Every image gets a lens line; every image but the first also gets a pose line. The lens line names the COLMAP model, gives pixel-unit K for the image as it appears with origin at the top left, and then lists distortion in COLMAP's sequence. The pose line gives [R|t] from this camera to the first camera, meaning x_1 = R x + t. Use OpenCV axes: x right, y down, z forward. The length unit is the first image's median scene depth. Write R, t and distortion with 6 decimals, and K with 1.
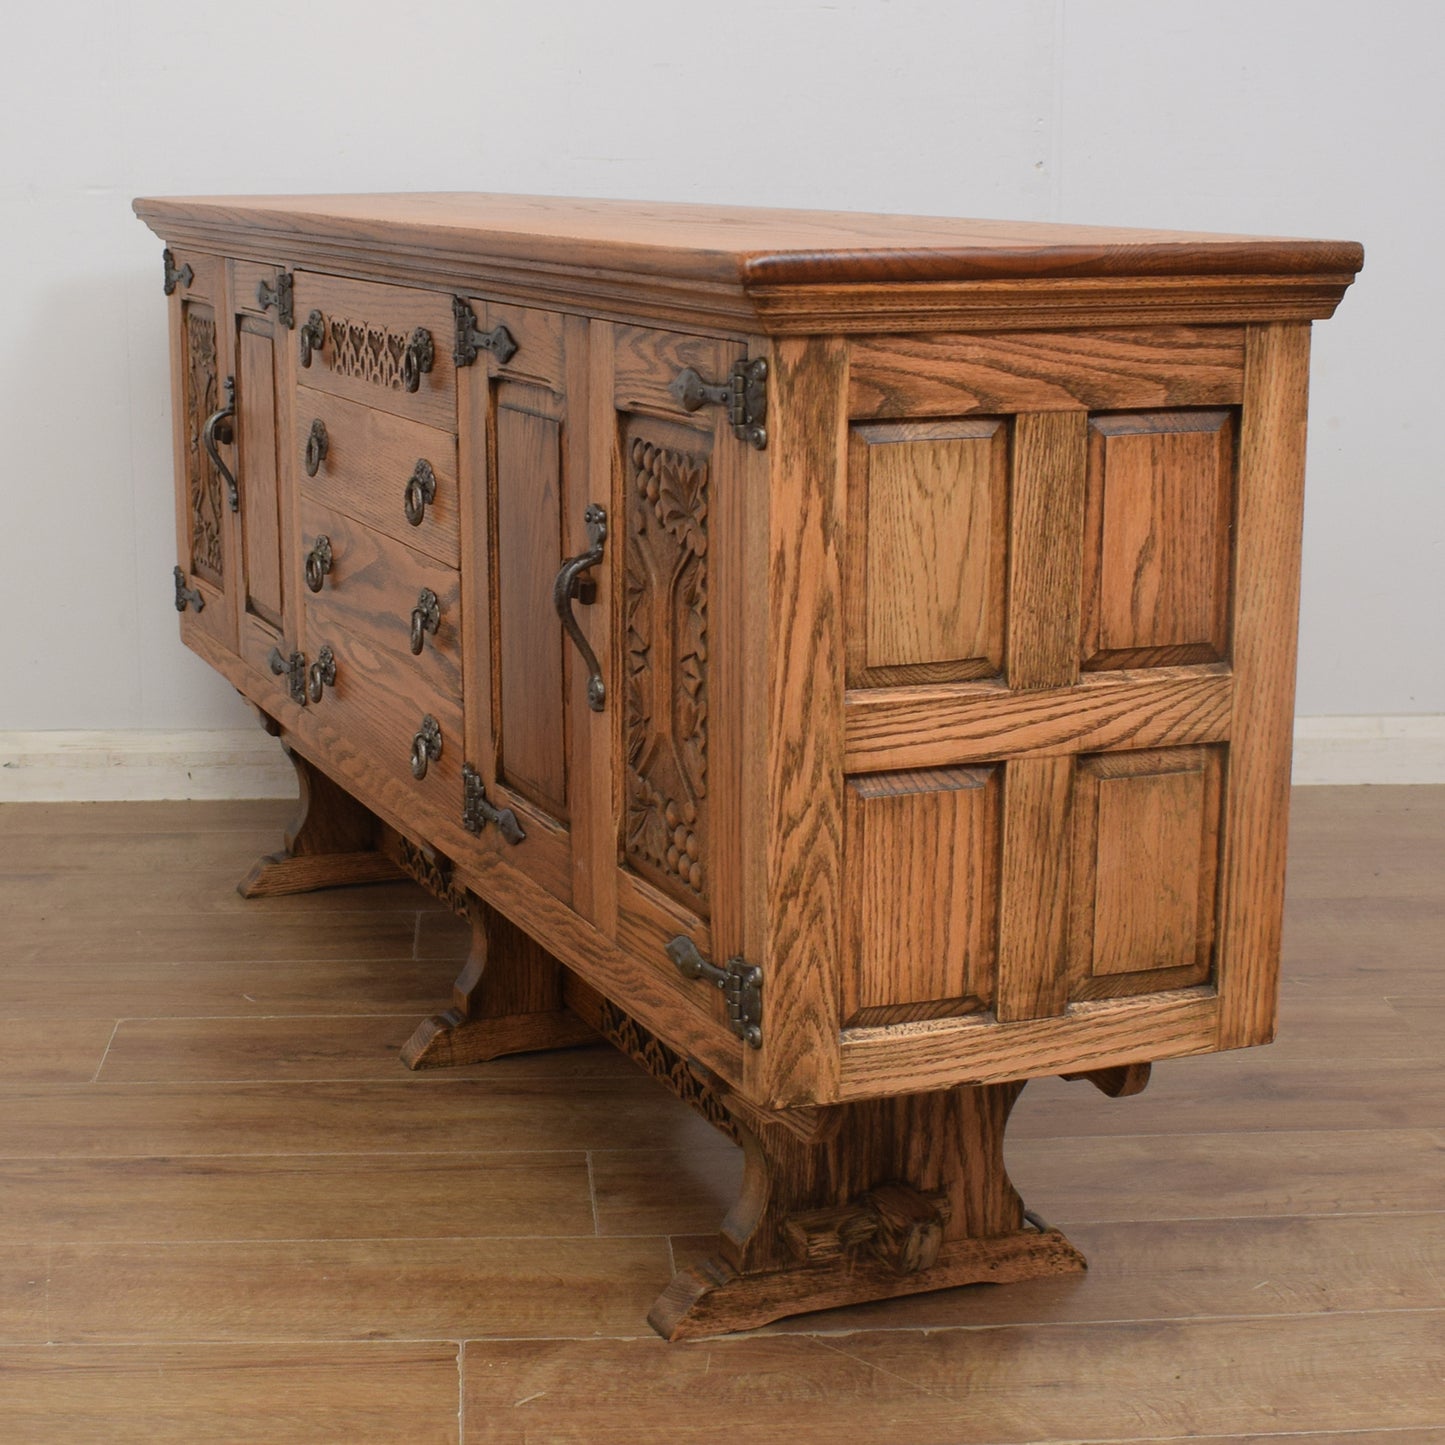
lens RADIAL K [[2713.5, 0, 717.9], [0, 2713.5, 721.3], [0, 0, 1]] dist [0.042723, 0.000000]
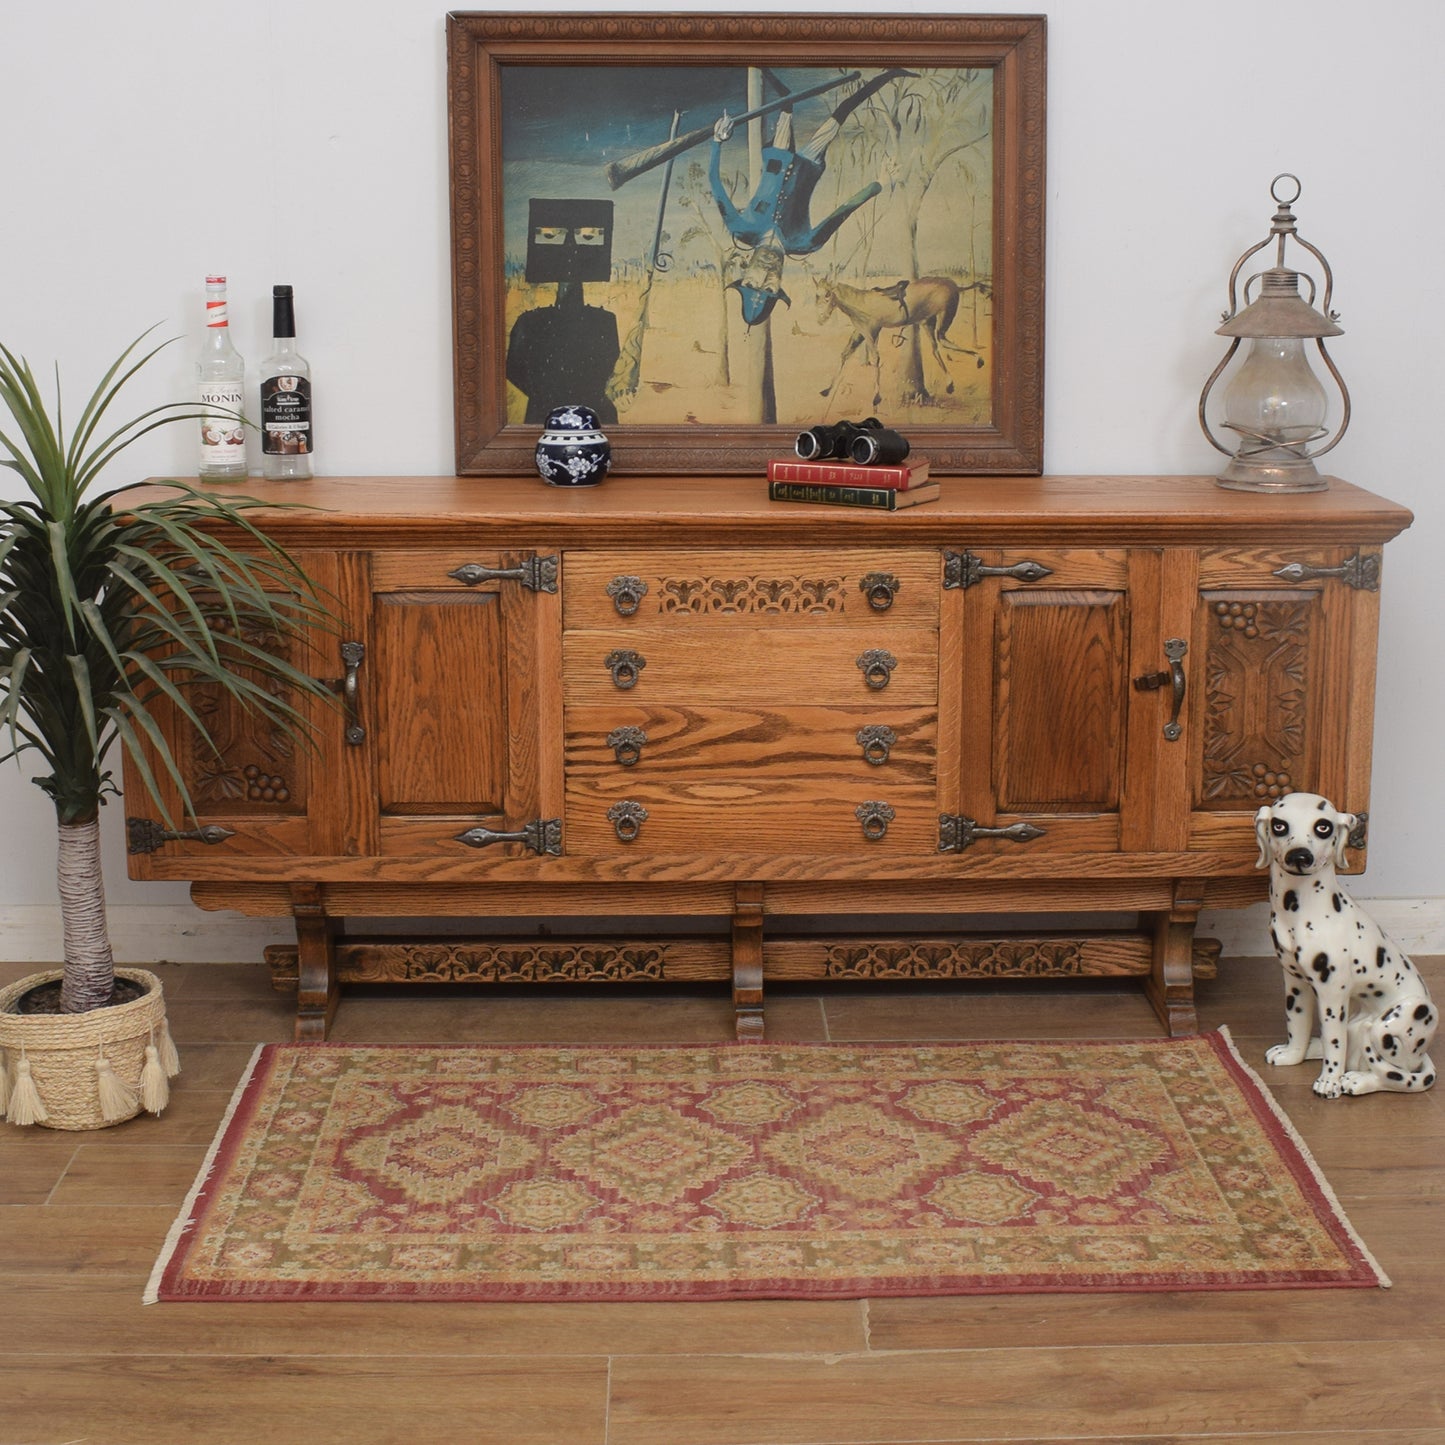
lens RADIAL K [[2478.0, 0, 666.1], [0, 2478.0, 642.4], [0, 0, 1]] dist [-0.098940, 0.000000]
pose [[0.375102, -0.170516, 0.911166, -1.874299], [0.194505, 0.975533, 0.102490, -0.341604], [-0.906348, 0.138782, 0.399090, 0.614940]]
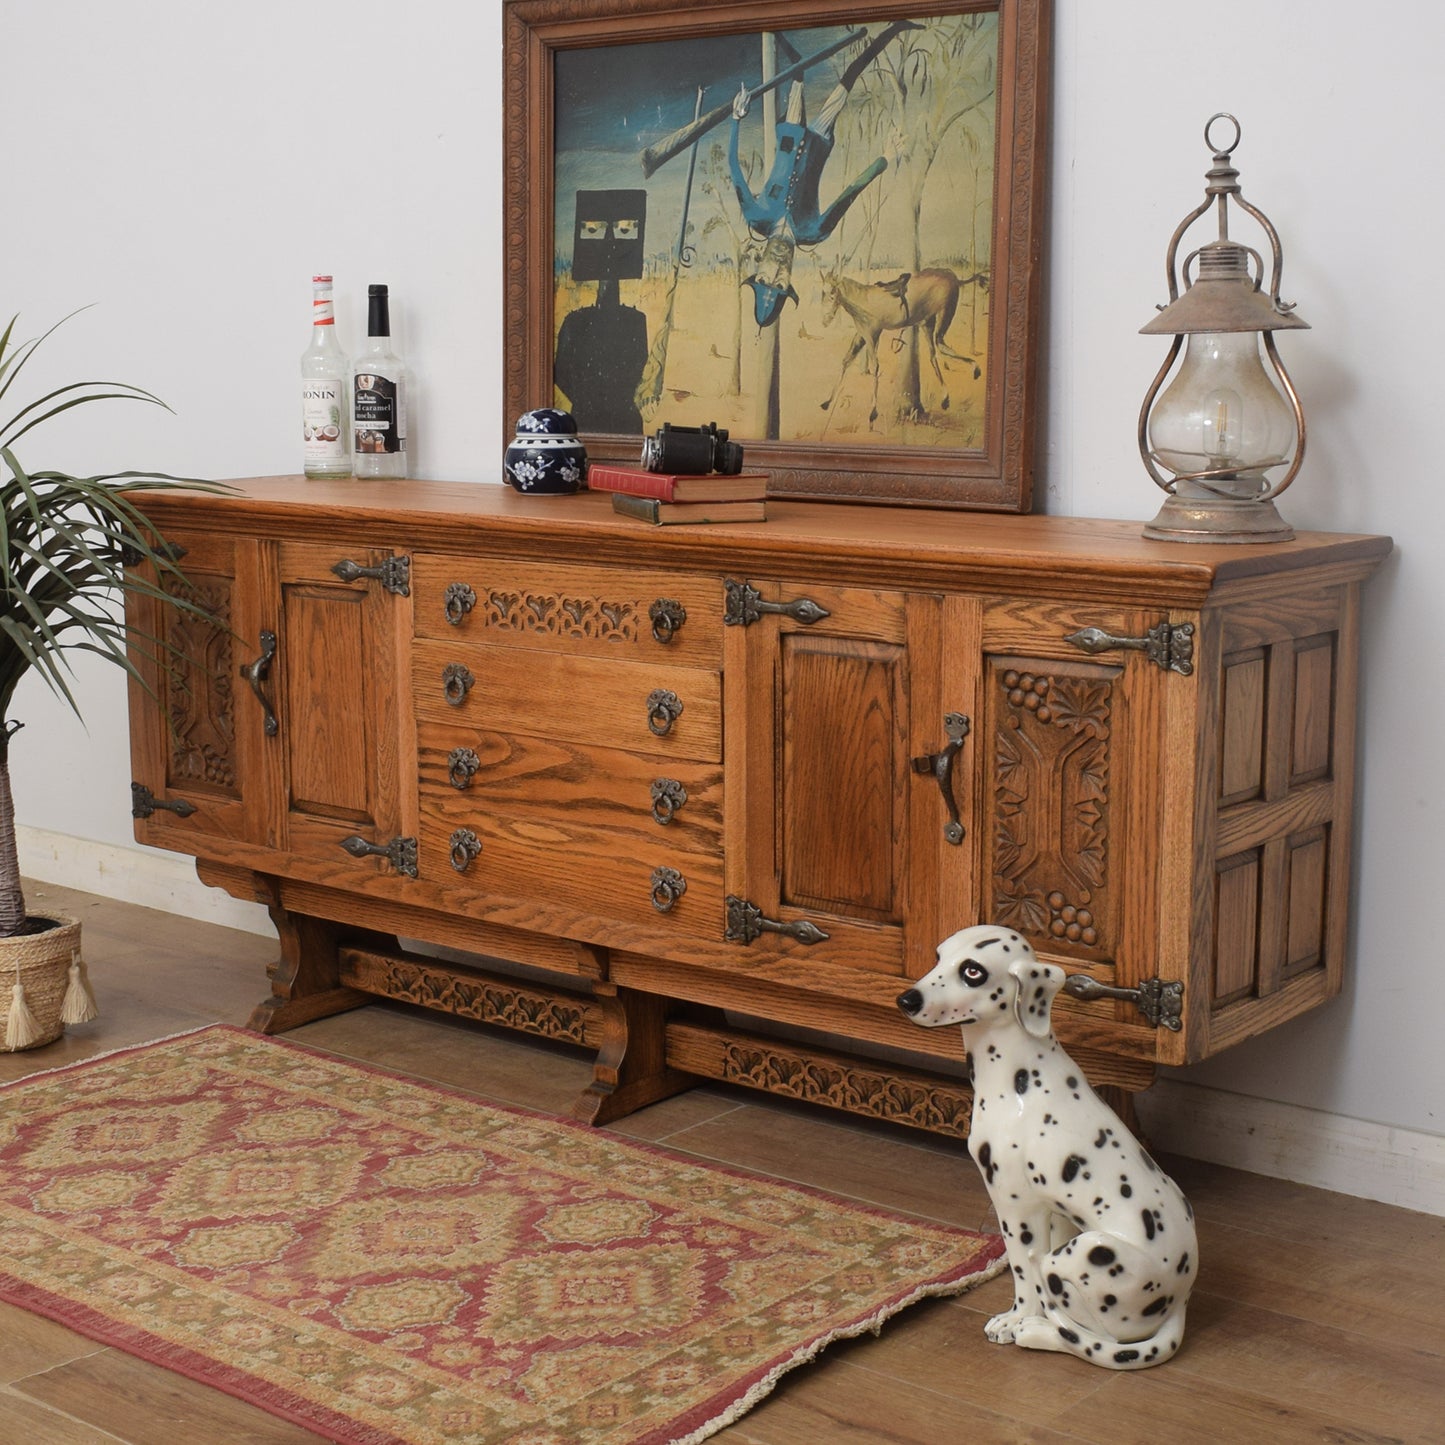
lens RADIAL K [[2478.0, 0, 681.8], [0, 2478.0, 724.3], [0, 0, 1]] dist [-0.098940, 0.000000]
pose [[0.892530, -0.075280, 0.444661, -0.828960], [0.097105, 0.994922, -0.026473, -0.051084], [-0.440410, 0.066807, 0.895308, -0.212628]]
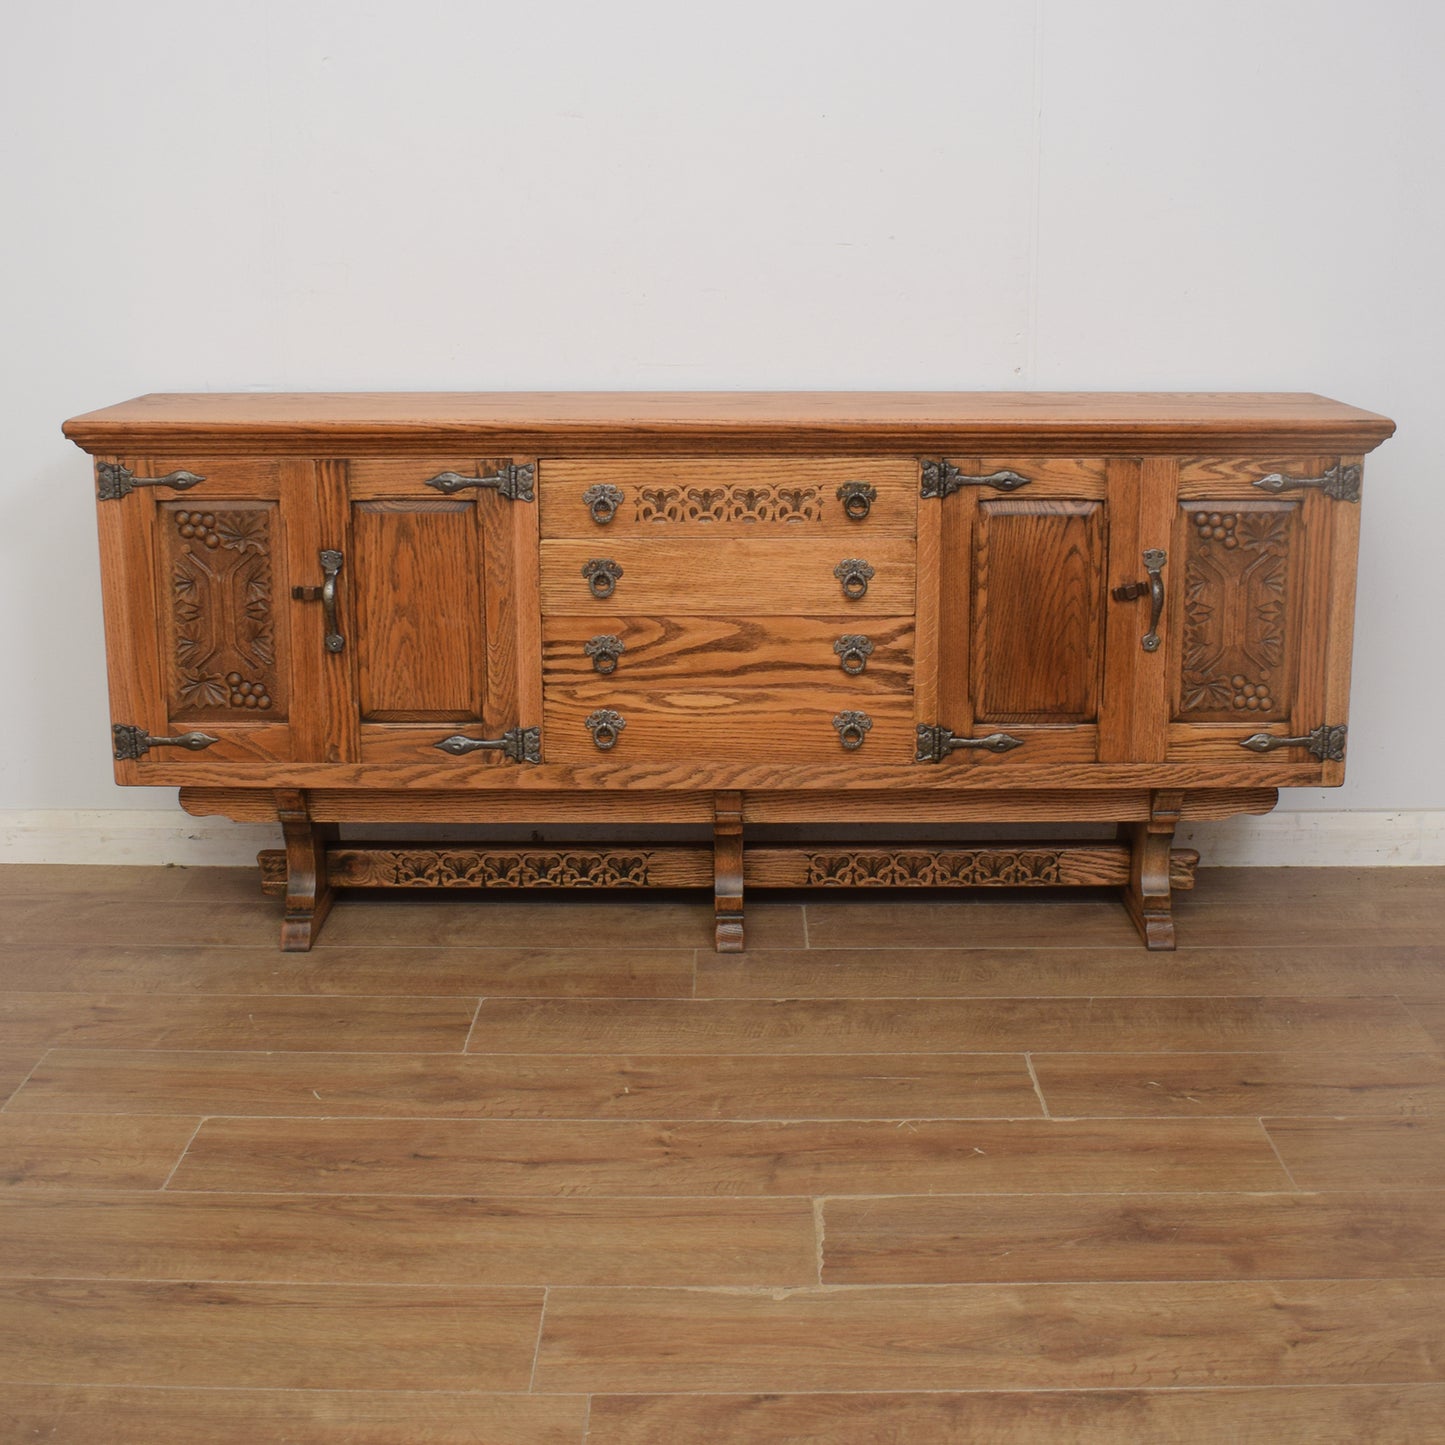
lens RADIAL K [[2069.4, 0, 685.7], [0, 2069.4, 623.1], [0, 0, 1]] dist [-0.097801, 0.000000]
pose [[0.398625, -0.183254, 0.898619, -1.575525], [0.194111, 0.974494, 0.112619, -0.267504], [-0.896336, 0.129539, 0.424029, 0.675819]]
